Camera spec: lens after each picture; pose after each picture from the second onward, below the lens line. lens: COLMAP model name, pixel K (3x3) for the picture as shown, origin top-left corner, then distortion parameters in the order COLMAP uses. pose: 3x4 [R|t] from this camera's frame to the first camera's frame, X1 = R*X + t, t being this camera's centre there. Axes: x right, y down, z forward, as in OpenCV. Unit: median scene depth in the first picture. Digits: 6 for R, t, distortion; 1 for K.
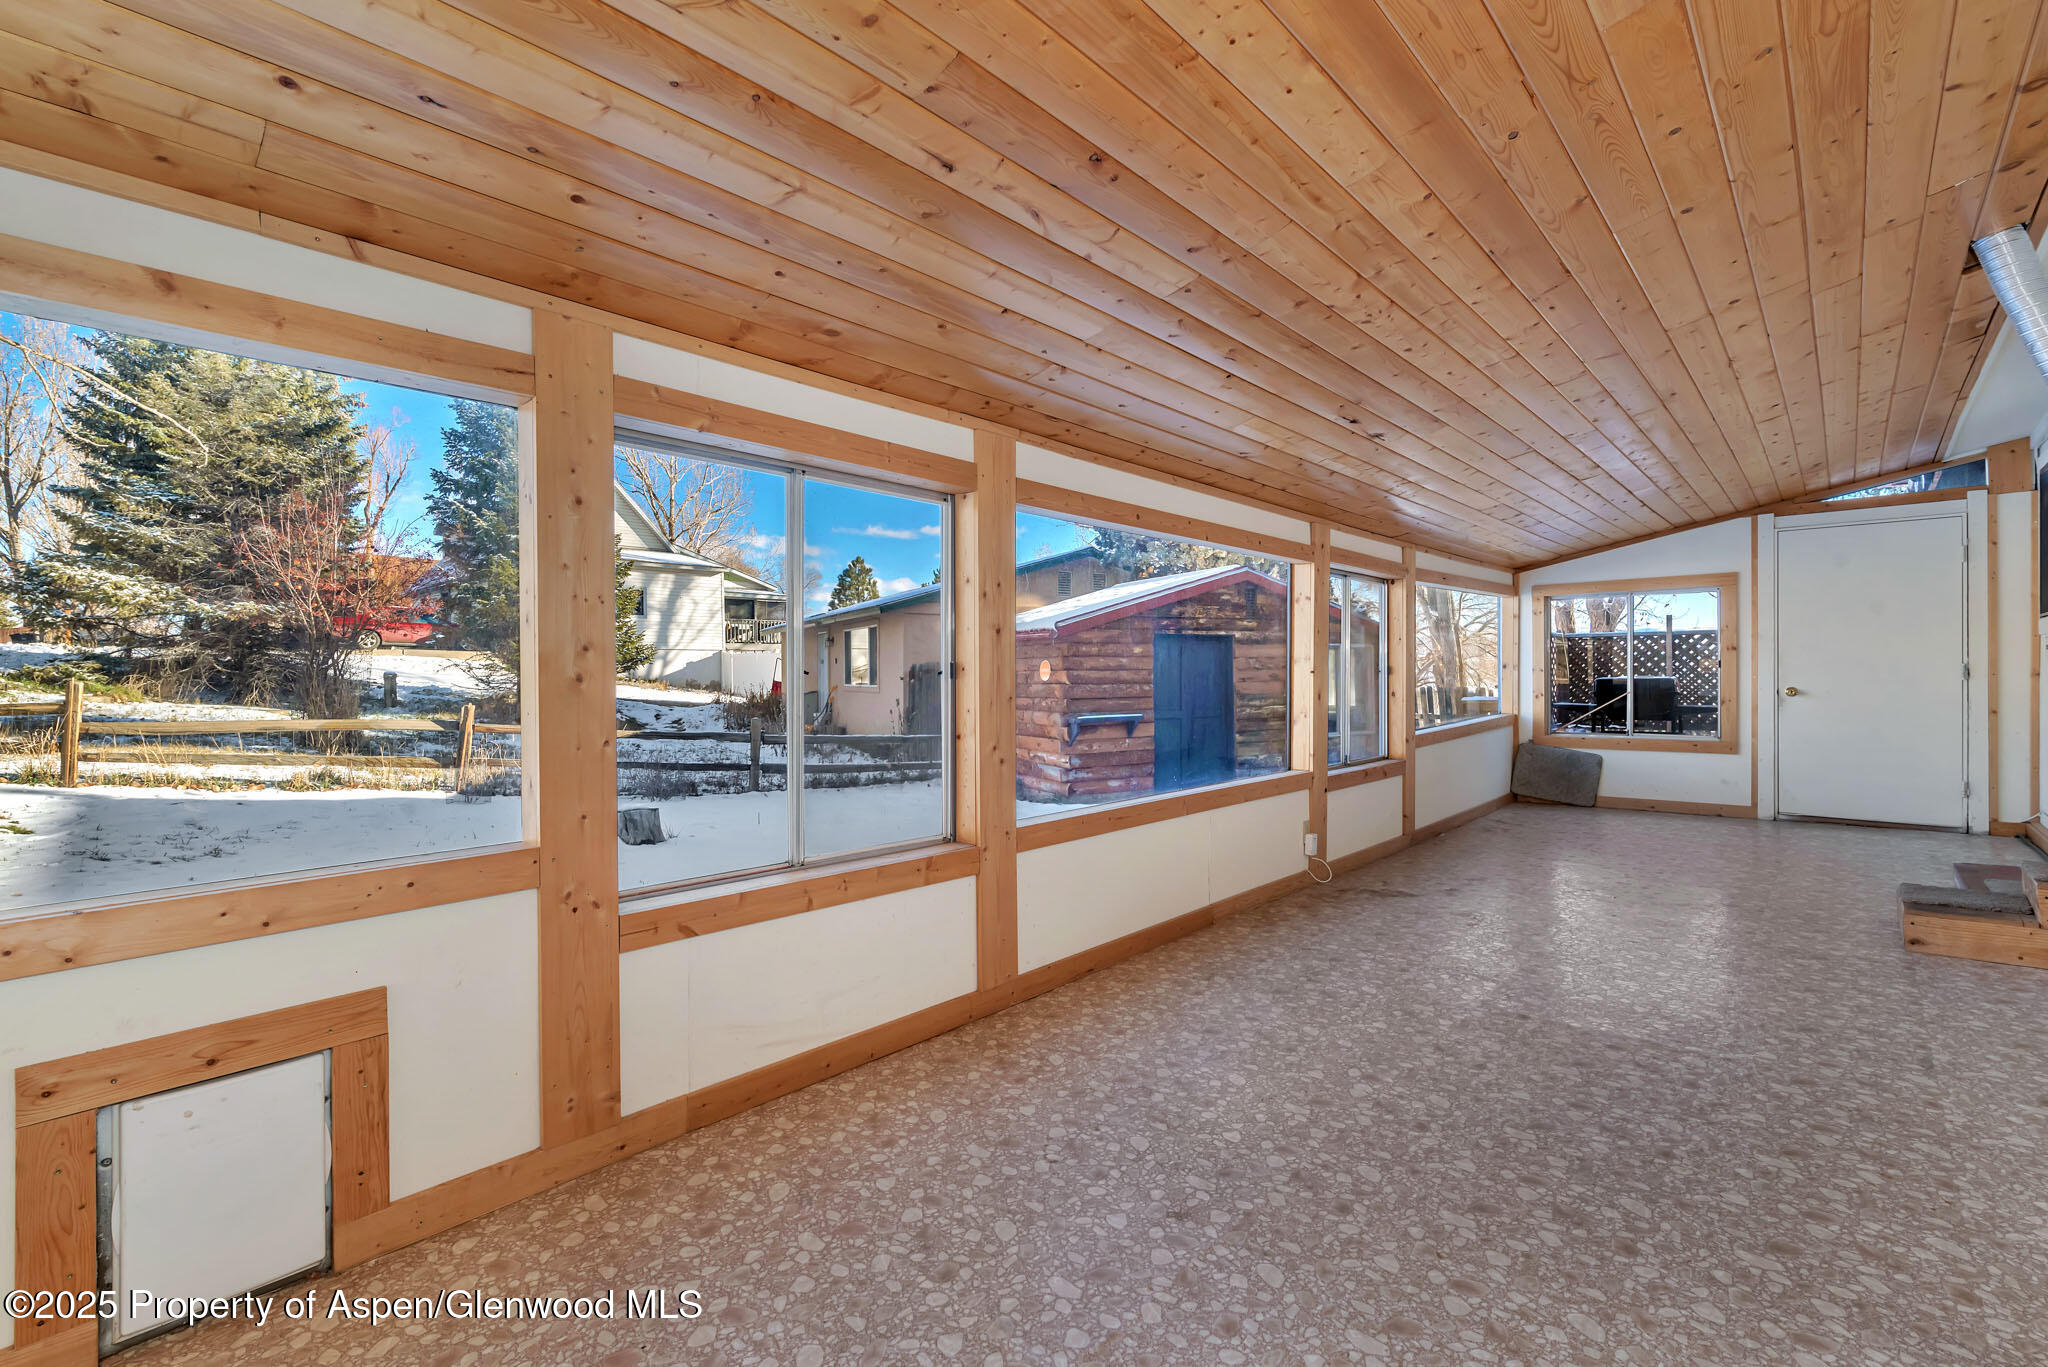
lens RADIAL K [[899.1, 0, 1025.5], [0, 899.1, 670.0], [0, 0, 1]] dist [0.001909, 0.000863]
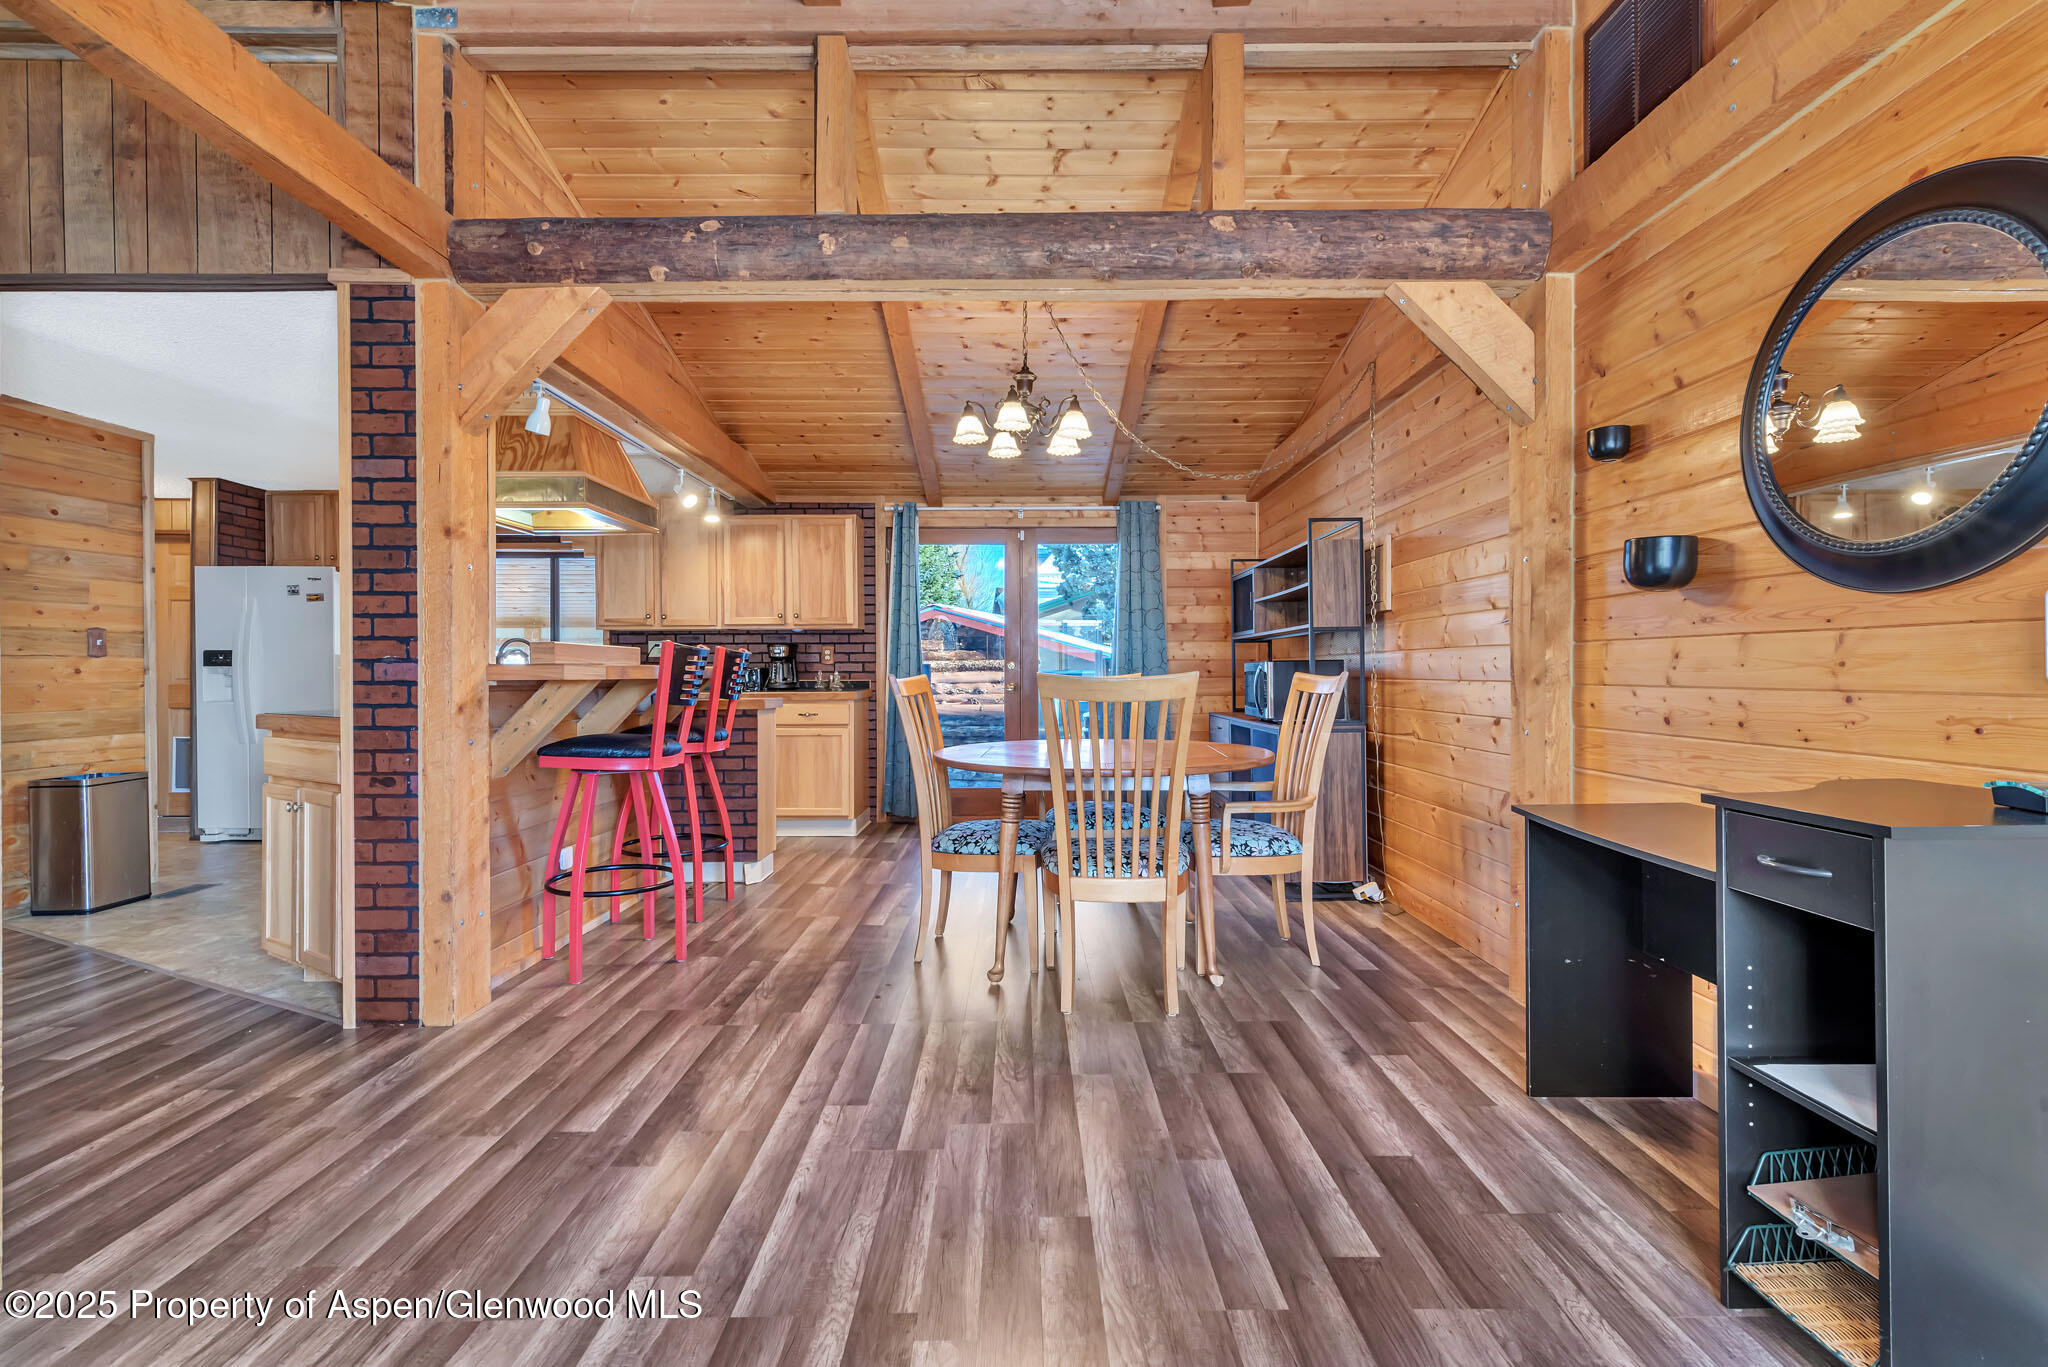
lens RADIAL K [[899.1, 0, 1027.1], [0, 899.1, 671.8], [0, 0, 1]] dist [0.001909, 0.000863]
pose [[0.677207, 0.002469, -0.735788, 3.752780], [0.000877, 0.999991, 0.004162, -0.107573], [0.735792, -0.003464, 0.677199, 0.943551]]
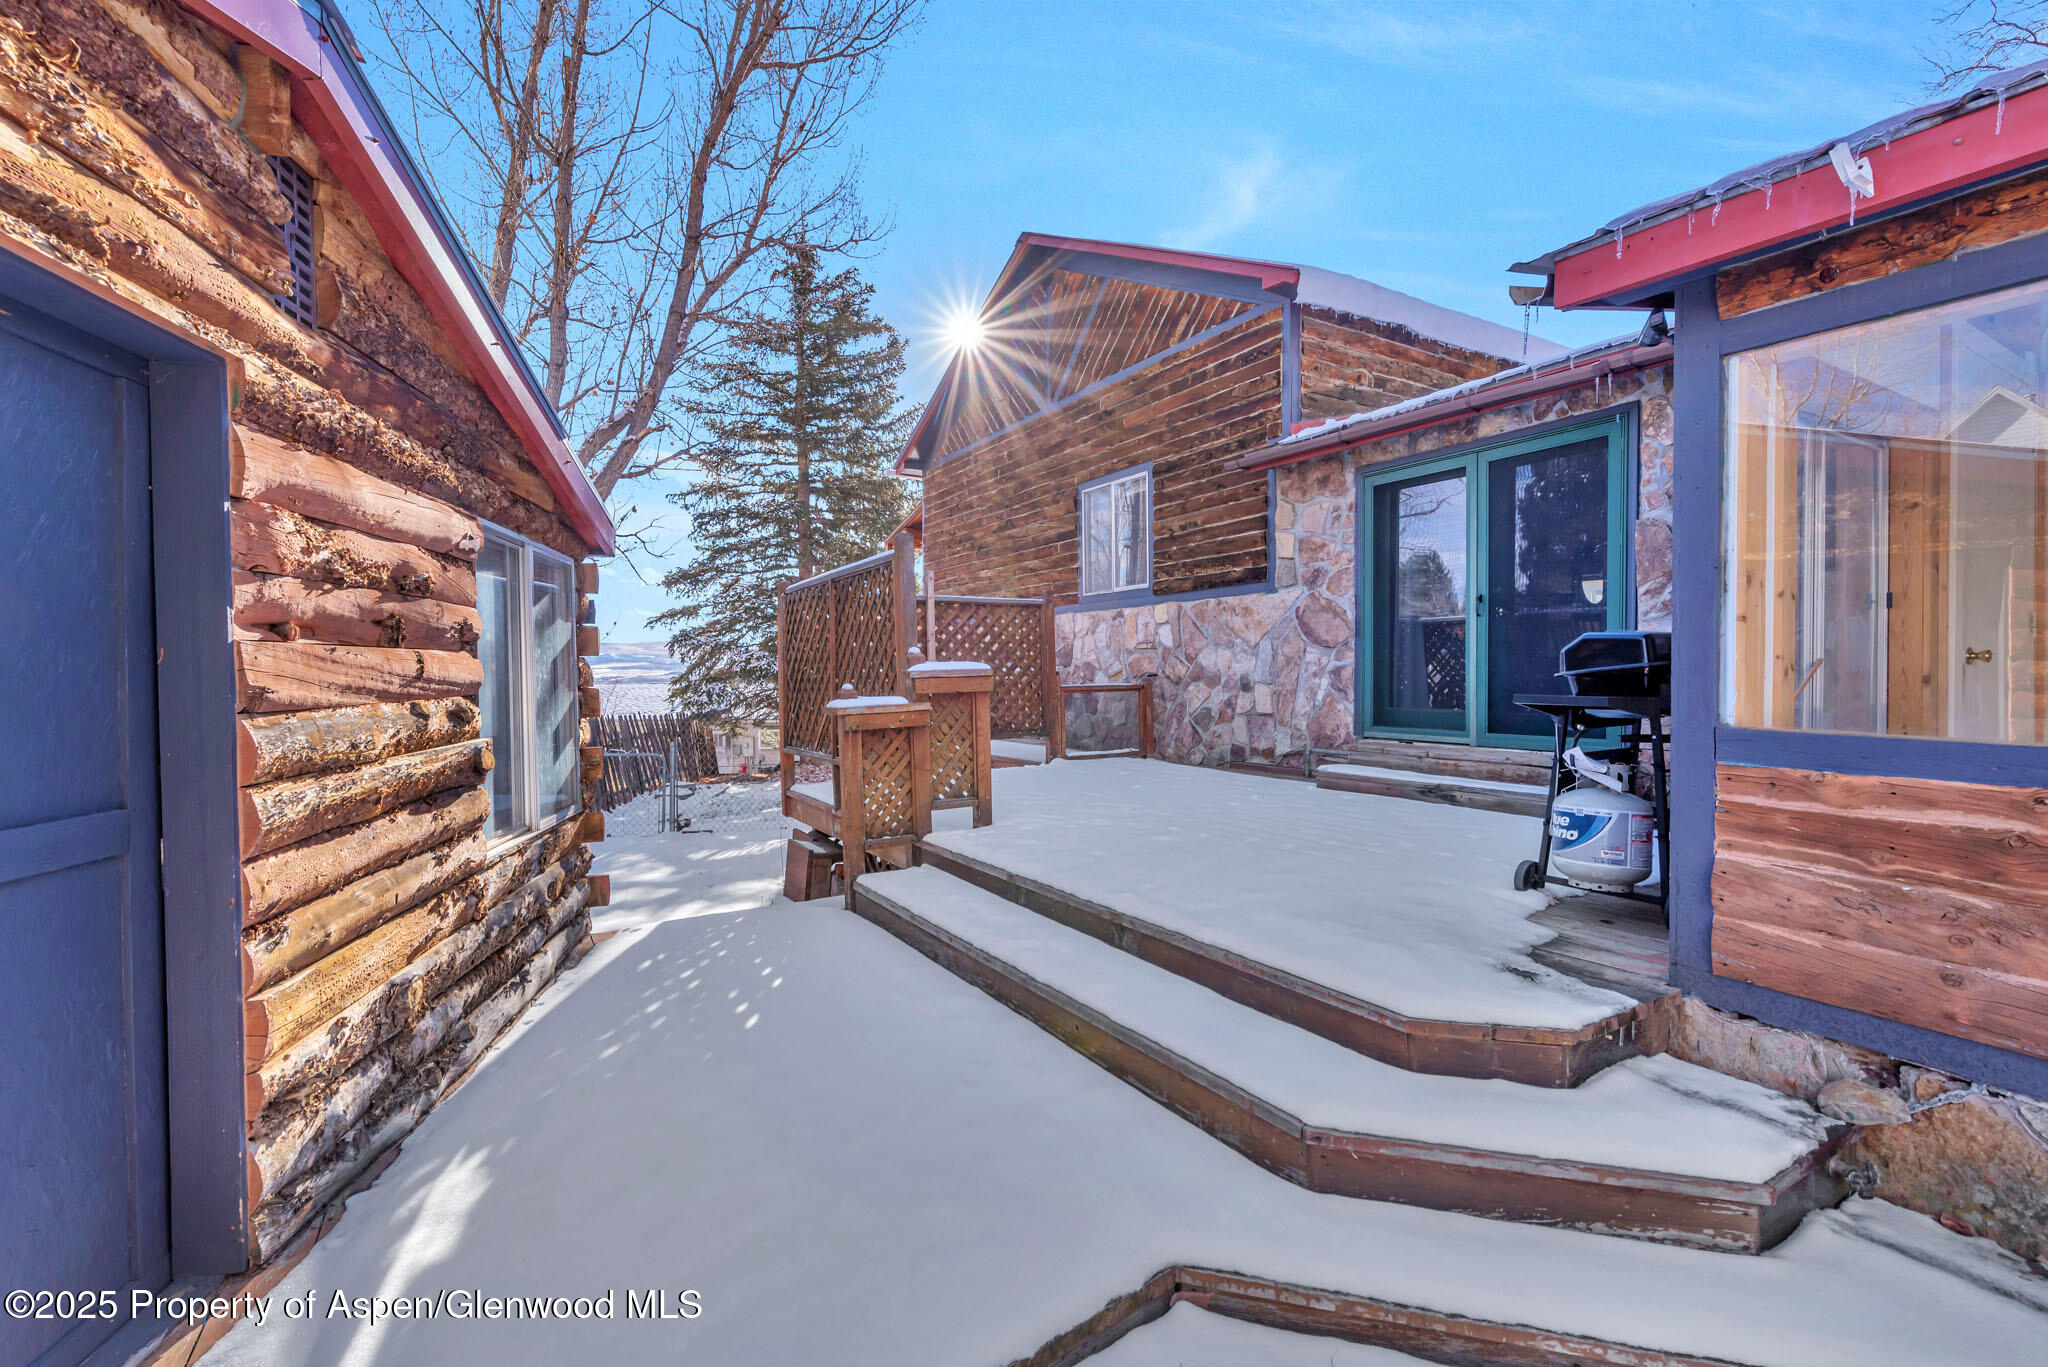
lens RADIAL K [[899.1, 0, 1032.8], [0, 899.1, 685.7], [0, 0, 1]] dist [0.001909, 0.000863]
pose [[0.275743, -0.005128, 0.961218, 0.341591], [0.001705, 0.999987, 0.004846, 0.069888], [-0.961230, 0.000303, 0.275748, 2.561648]]
